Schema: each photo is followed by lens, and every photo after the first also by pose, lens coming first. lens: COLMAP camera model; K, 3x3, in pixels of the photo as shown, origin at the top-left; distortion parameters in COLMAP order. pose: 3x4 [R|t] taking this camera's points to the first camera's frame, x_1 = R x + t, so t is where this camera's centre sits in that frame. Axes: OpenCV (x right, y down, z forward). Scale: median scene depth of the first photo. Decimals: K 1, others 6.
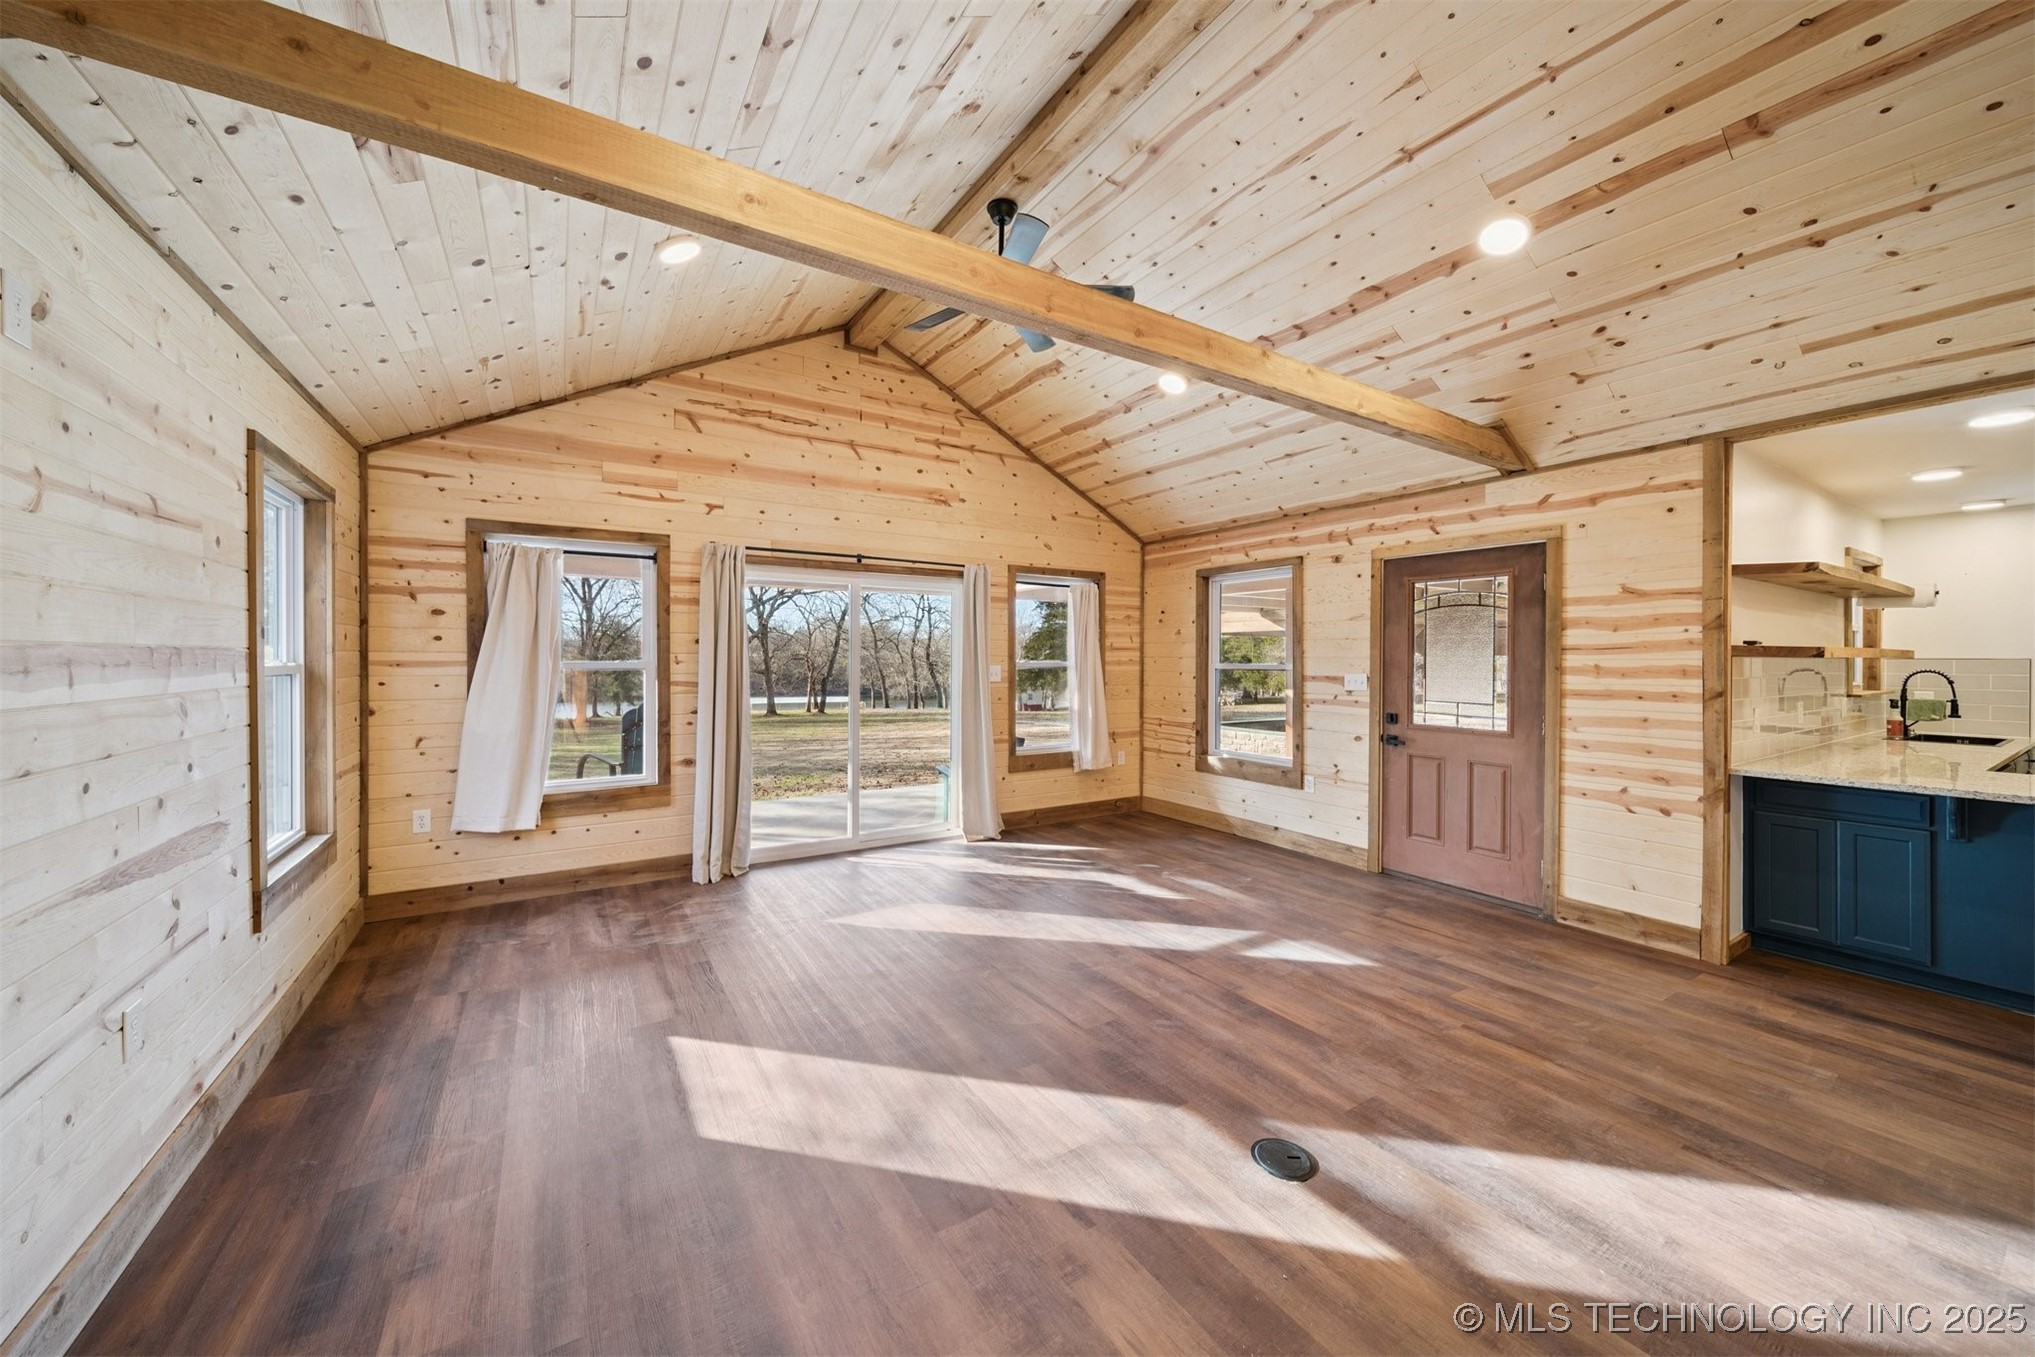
lens RADIAL K [[715.0, 0, 1001.1], [0, 715.0, 661.8], [0, 0, 1]] dist [0.005839, -0.001593]
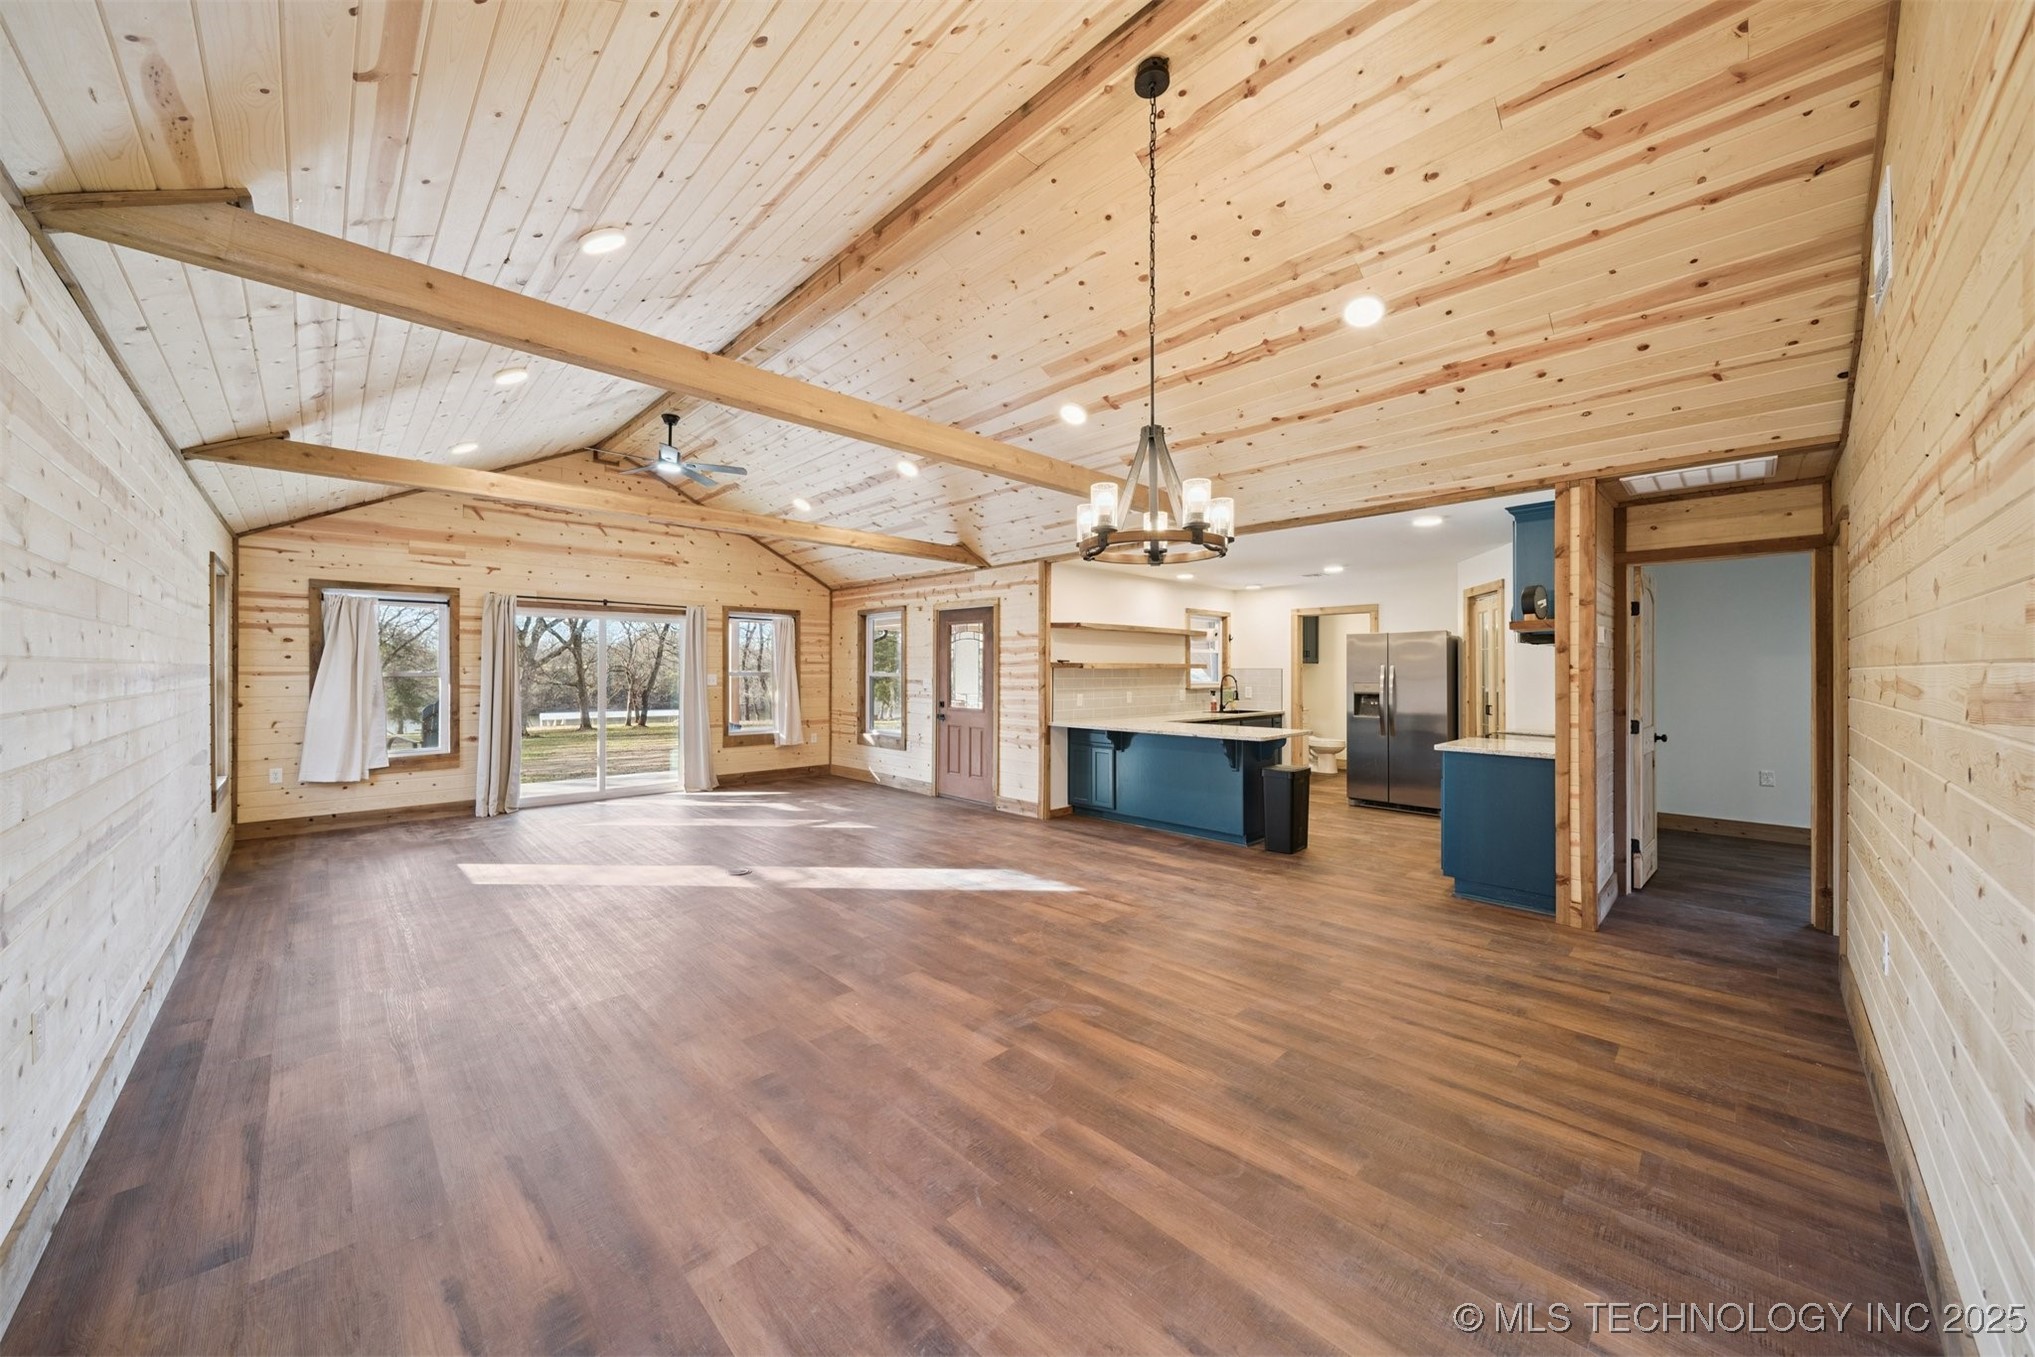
lens RADIAL K [[715.0, 0, 997.7], [0, 715.0, 666.9], [0, 0, 1]] dist [0.005839, -0.001593]
pose [[0.979579, -0.001143, 0.201058, 0.393596], [0.002969, 0.999957, -0.008781, 0.006405], [-0.201039, 0.009198, 0.979540, -0.808615]]
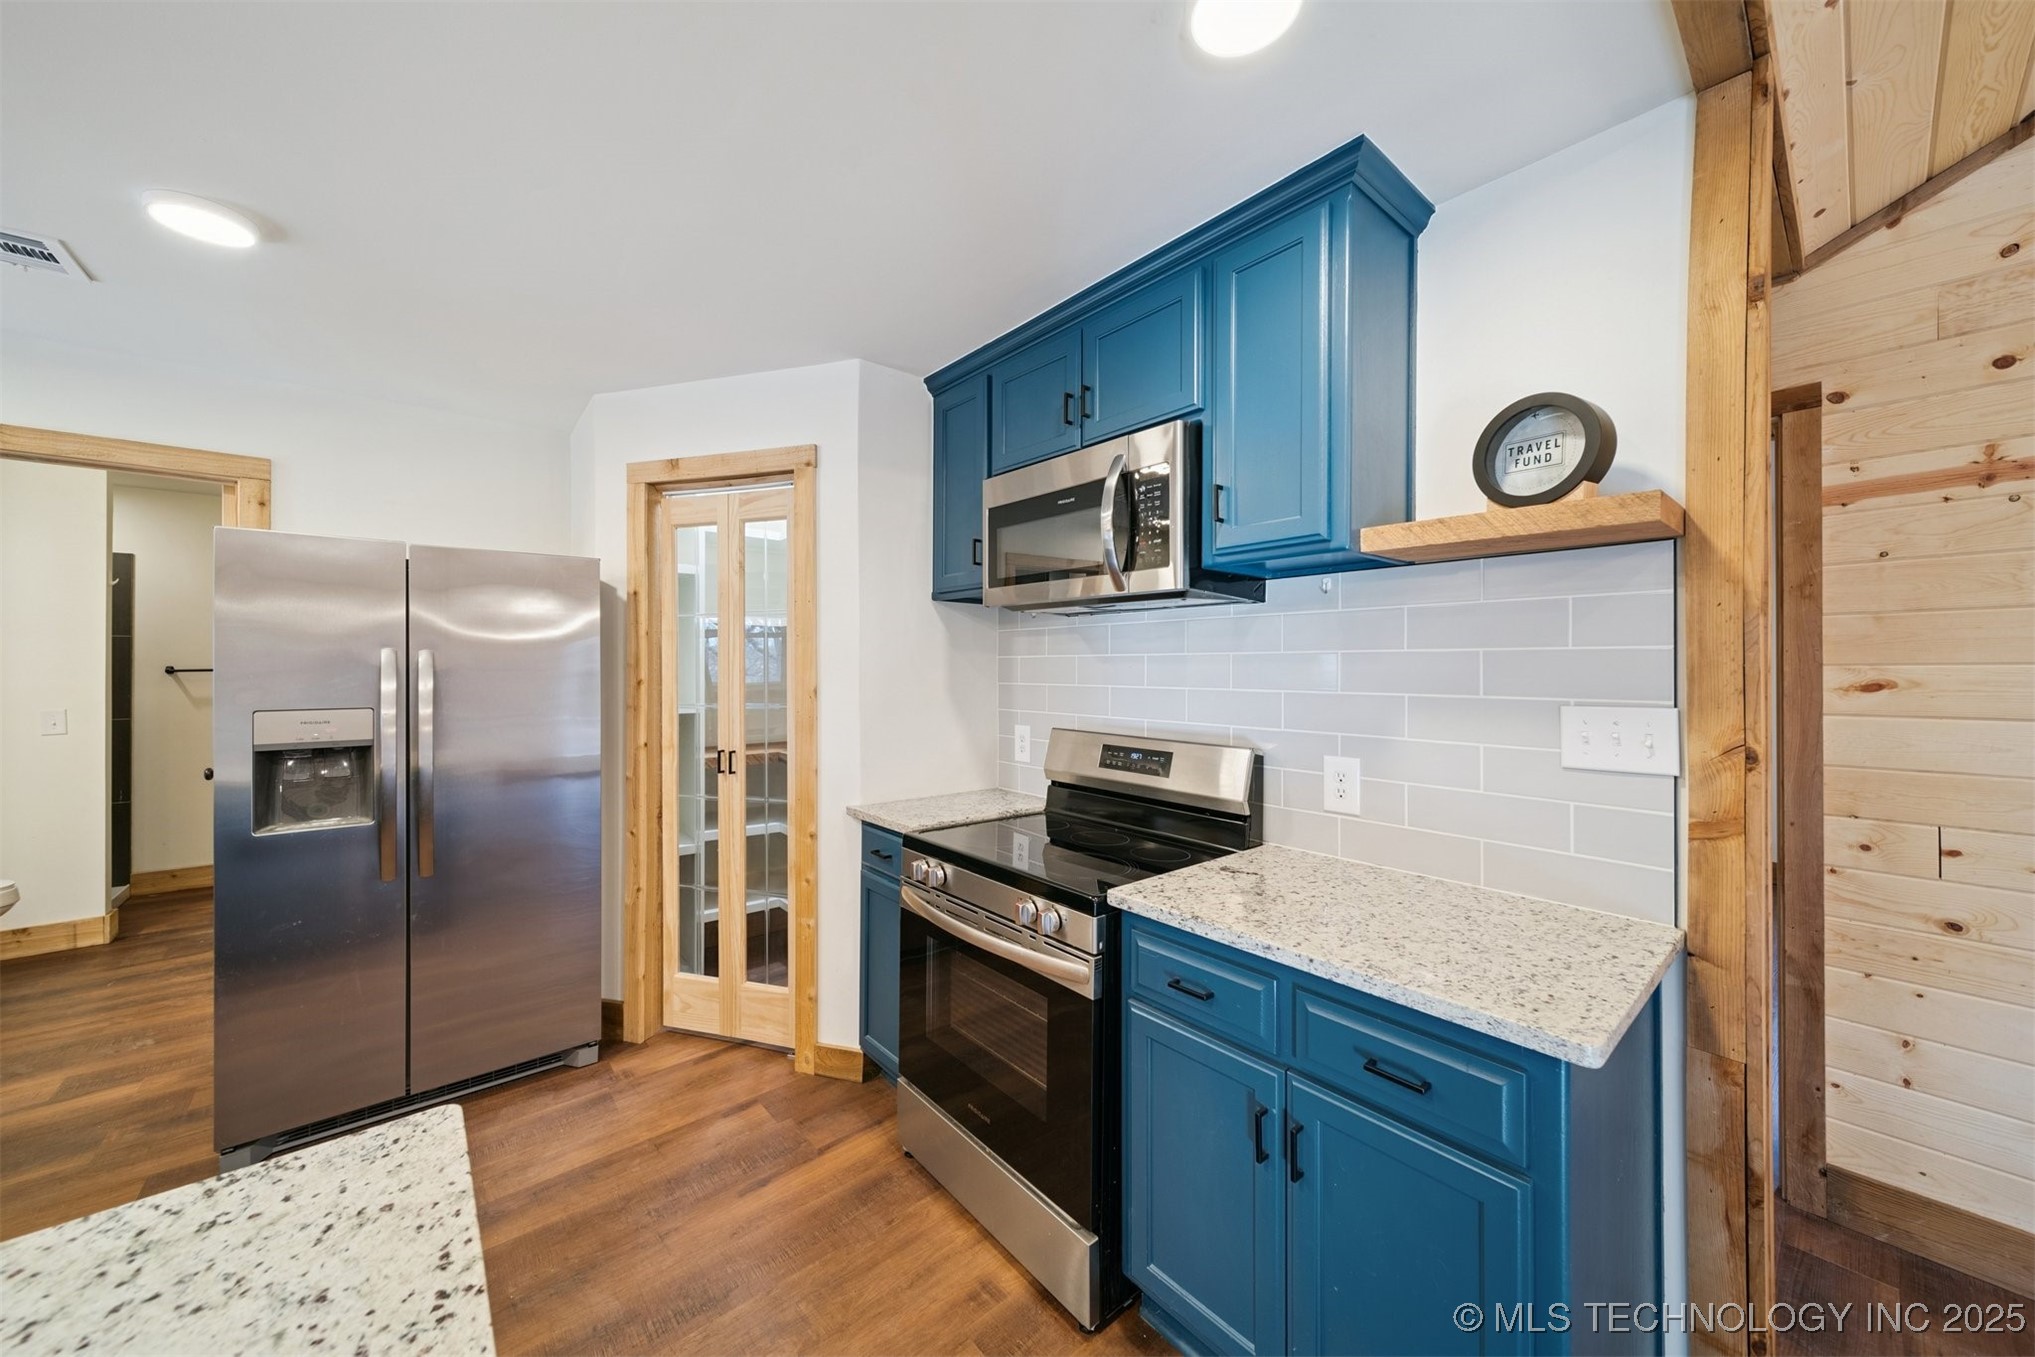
lens RADIAL K [[715.0, 0, 996.9], [0, 715.0, 663.4], [0, 0, 1]] dist [0.005839, -0.001593]
pose [[-0.136725, -0.001350, 0.990608, 1.102115], [0.003612, 0.999992, 0.001861, 0.001171], [-0.990602, 0.003833, -0.136719, 0.379425]]
